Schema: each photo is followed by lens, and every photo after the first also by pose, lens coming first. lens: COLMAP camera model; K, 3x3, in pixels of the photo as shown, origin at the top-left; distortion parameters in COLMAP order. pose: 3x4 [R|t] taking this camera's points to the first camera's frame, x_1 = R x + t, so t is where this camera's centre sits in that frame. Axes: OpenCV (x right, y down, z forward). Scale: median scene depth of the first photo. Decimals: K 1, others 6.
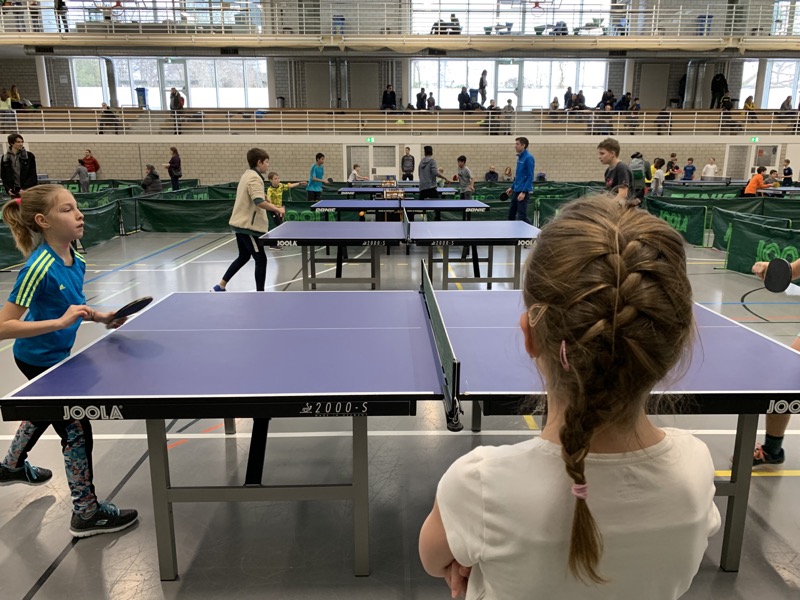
lens RADIAL K [[585.2, 0, 401.7], [0, 585.2, 284.0], [0, 0, 1]] dist [0.003172, 0.001116]
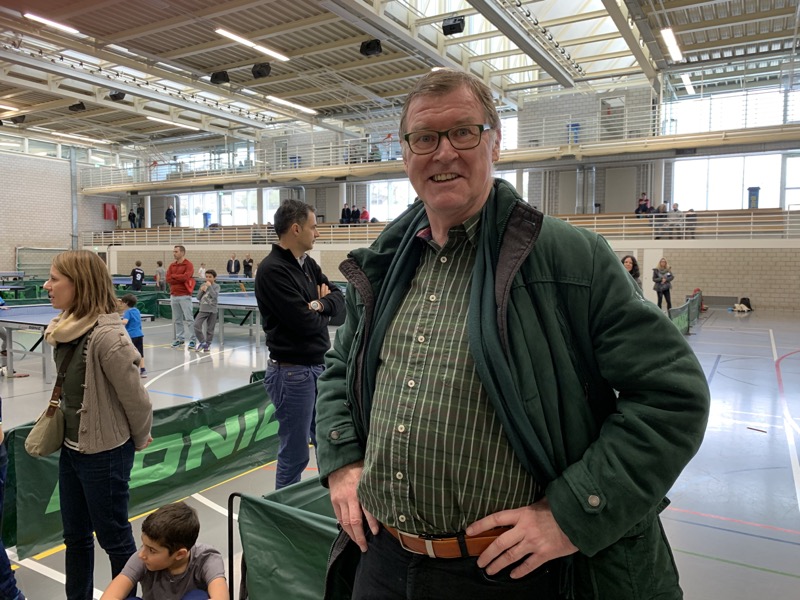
lens RADIAL K [[614.4, 0, 403.6], [0, 614.4, 301.1], [0, 0, 1]] dist [0.008823, -0.009348]
pose [[0.859441, 0.037485, -0.509858, 0.190780], [-0.114583, 0.986060, -0.120651, -0.000101], [0.498228, 0.162113, 0.851756, 0.002060]]
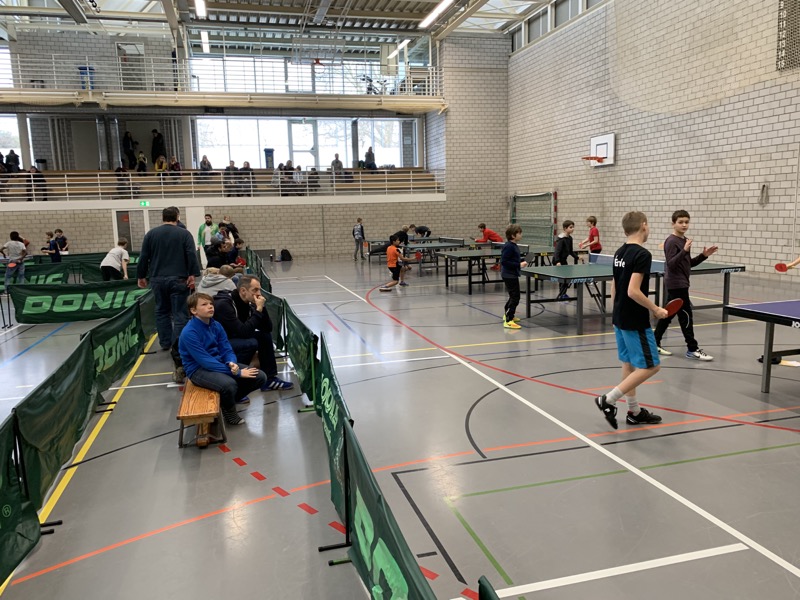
lens RADIAL K [[620.2, 0, 400.6], [0, 620.2, 304.2], [0, 0, 1]] dist [0.002199, -0.002518]
pose [[0.969561, -0.063116, 0.236574, 0.171304], [0.080826, 0.994546, -0.065916, -0.000142], [-0.231124, 0.083031, 0.969375, 0.001948]]
